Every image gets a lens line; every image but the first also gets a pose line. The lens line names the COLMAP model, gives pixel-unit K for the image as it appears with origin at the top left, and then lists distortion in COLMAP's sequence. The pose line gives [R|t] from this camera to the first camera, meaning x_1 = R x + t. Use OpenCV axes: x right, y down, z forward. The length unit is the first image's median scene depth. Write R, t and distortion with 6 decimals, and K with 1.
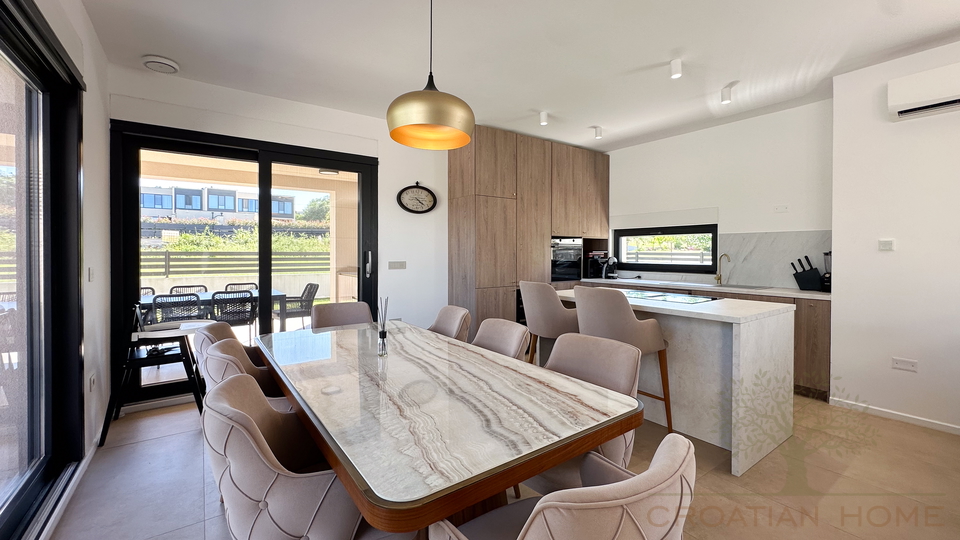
lens RADIAL K [[393.8, 0, 475.5], [0, 393.8, 256.9], [0, 0, 1]] dist [-0.002327, -0.000232]
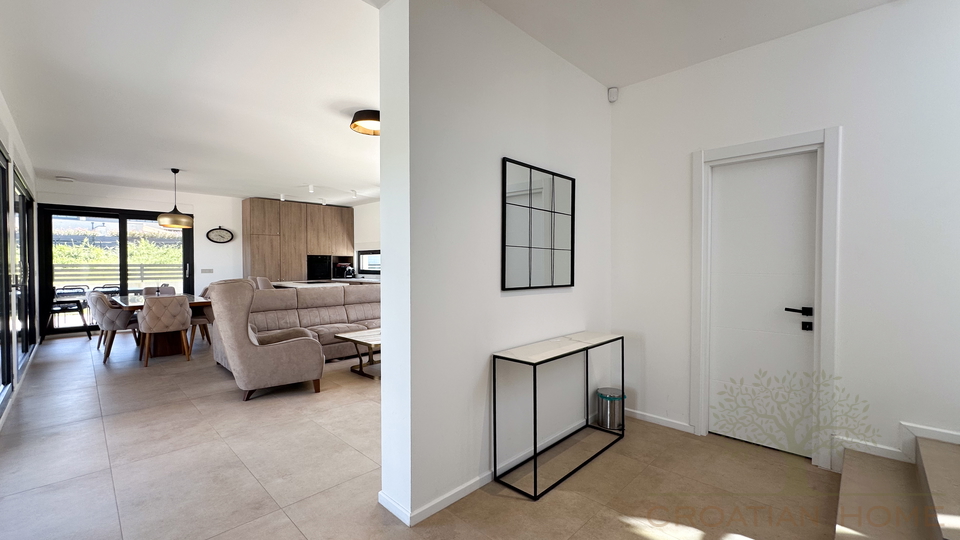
lens RADIAL K [[393.8, 0, 481.6], [0, 393.8, 267.7], [0, 0, 1]] dist [-0.002327, -0.000232]
pose [[0.981749, -0.004244, 0.190135, 0.331898], [0.004536, 0.999989, -0.001100, 0.005958], [-0.190128, 0.001943, 0.981757, -0.497012]]
